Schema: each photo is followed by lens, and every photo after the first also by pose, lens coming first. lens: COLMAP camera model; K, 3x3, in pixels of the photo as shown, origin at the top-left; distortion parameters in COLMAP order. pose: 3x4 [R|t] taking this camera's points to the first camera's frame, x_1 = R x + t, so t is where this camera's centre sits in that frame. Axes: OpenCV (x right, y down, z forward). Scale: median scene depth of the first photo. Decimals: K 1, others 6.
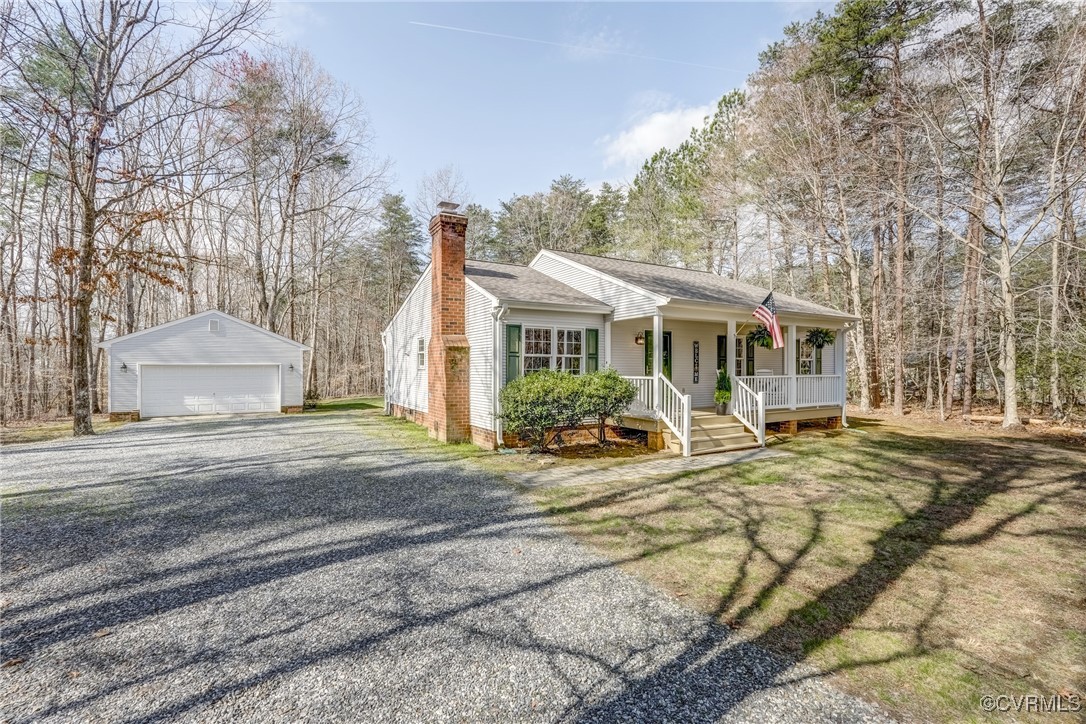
lens RADIAL K [[474.0, 0, 542.1], [0, 474.0, 366.1], [0, 0, 1]] dist [-0.010932, 0.005727]
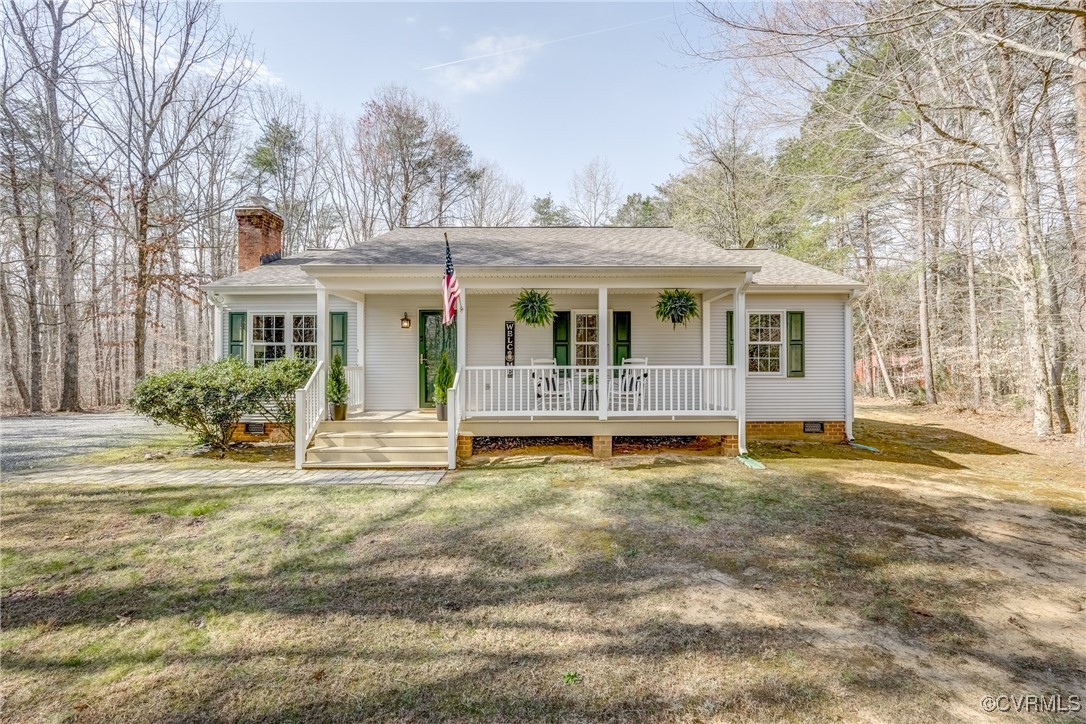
lens RADIAL K [[468.6, 0, 539.0], [0, 468.6, 364.2], [0, 0, 1]] dist [-0.002779, 0.000058]
pose [[0.866508, -0.004511, -0.499143, 0.866986], [0.004758, 0.999988, -0.000777, 0.019194], [0.499140, -0.001702, 0.866519, 0.451773]]
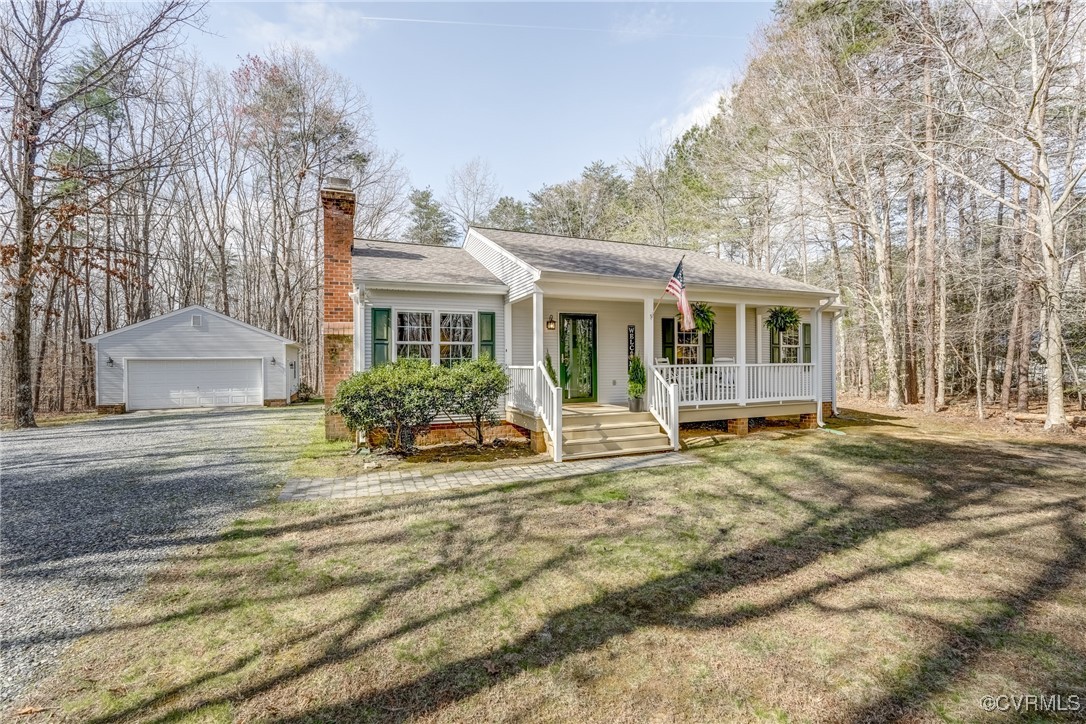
lens RADIAL K [[471.8, 0, 545.3], [0, 471.8, 360.4], [0, 0, 1]] dist [-0.003586, 0.000147]
pose [[0.991790, -0.008137, -0.127618, 0.330146], [0.008243, 0.999966, 0.000305, 0.011247], [0.127612, -0.001354, 0.991823, 0.153538]]
